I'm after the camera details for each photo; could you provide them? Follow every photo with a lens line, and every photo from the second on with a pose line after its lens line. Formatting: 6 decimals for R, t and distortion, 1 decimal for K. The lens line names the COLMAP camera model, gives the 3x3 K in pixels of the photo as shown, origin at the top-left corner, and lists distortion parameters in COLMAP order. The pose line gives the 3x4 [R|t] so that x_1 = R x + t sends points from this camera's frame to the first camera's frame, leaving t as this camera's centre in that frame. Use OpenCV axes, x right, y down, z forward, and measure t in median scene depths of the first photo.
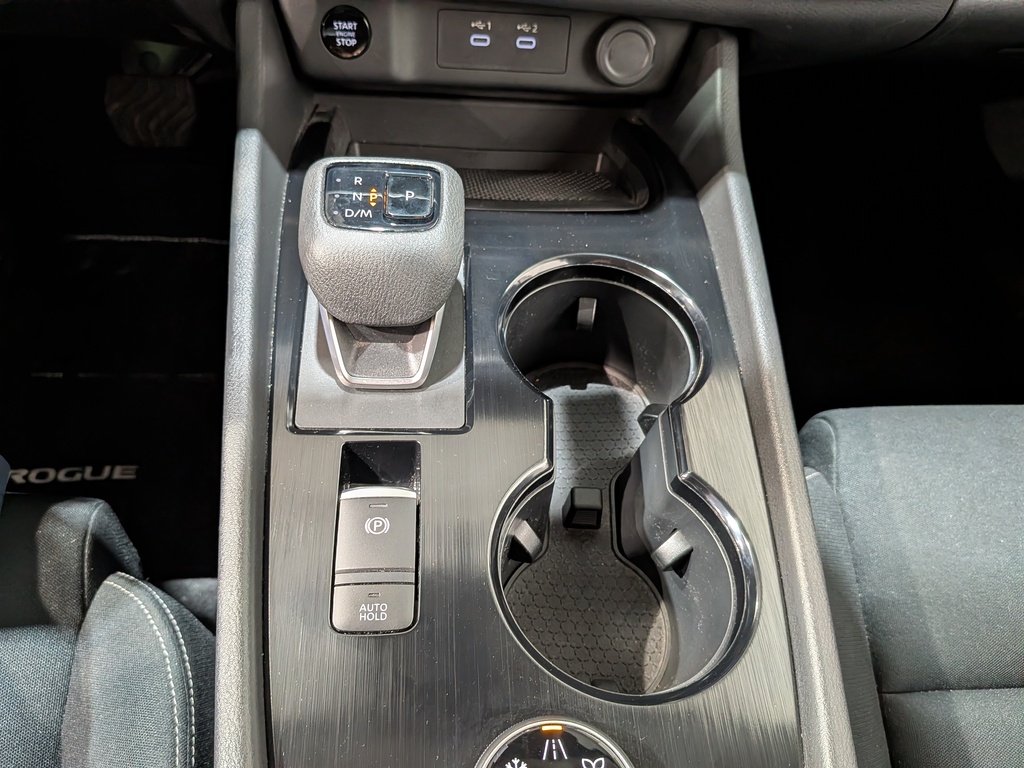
lens RADIAL K [[749.7, 0, 494.4], [0, 749.7, 386.7], [0, 0, 1]] dist [0.056485, -0.107171]
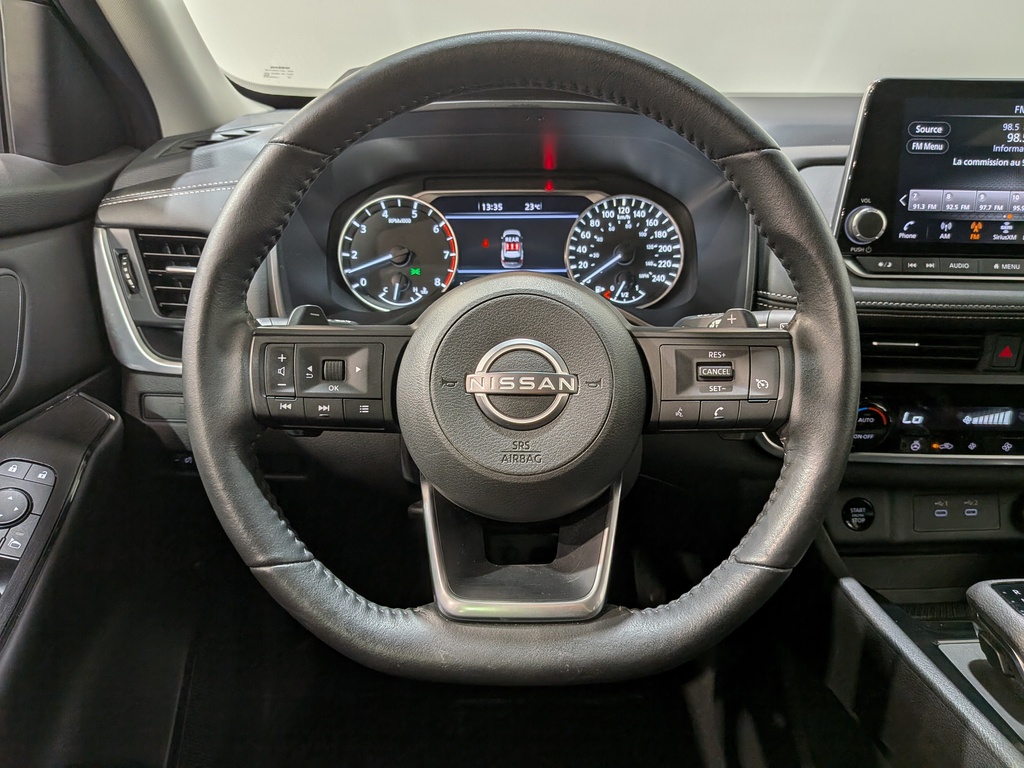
lens RADIAL K [[749.7, 0, 520.3], [0, 749.7, 386.5], [0, 0, 1]] dist [0.056485, -0.107171]
pose [[0.995330, -0.085131, -0.045517, -0.805342], [0.042501, 0.809784, -0.585187, 0.183185], [0.086676, 0.580520, 0.809620, -0.441461]]
